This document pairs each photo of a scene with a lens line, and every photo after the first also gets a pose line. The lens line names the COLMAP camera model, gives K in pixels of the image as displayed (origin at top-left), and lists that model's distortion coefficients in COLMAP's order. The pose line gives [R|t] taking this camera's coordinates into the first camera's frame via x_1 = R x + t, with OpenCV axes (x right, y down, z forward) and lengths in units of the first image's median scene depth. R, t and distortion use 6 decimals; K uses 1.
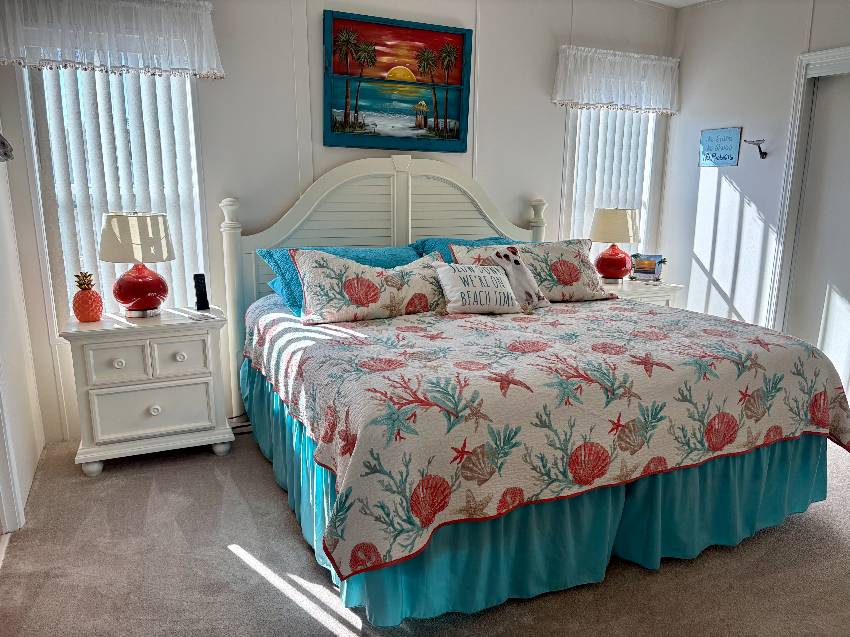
lens RADIAL K [[645.5, 0, 425.0], [0, 645.5, 318.5], [0, 0, 1]] dist [0.028688, 0.000072]
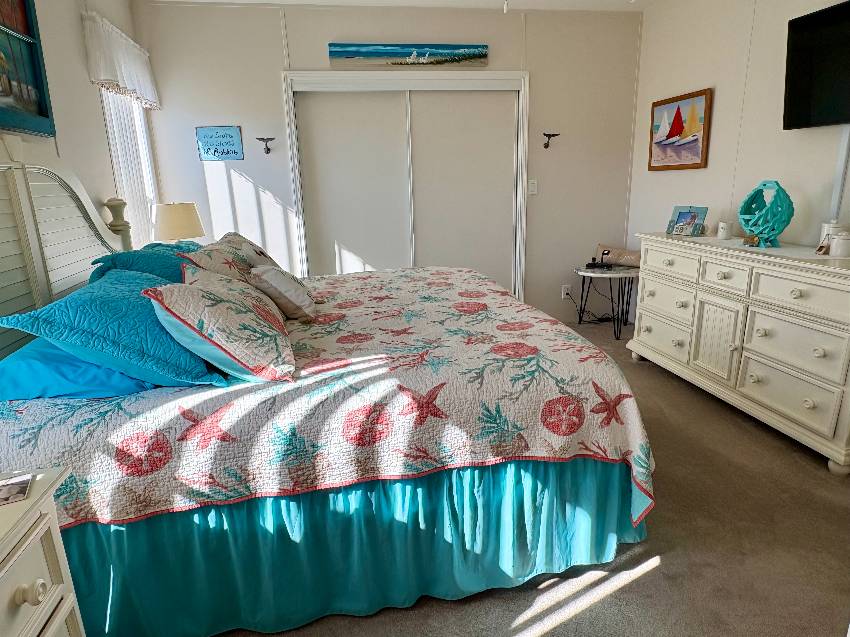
lens RADIAL K [[544.7, 0, 425.0], [0, 544.7, 318.5], [0, 0, 1]] dist [0.029262, -0.000961]
pose [[0.248366, -0.270613, 0.930098, -0.472822], [0.244215, 0.946661, 0.210219, -0.099208], [-0.937376, 0.174932, 0.301206, 0.484120]]
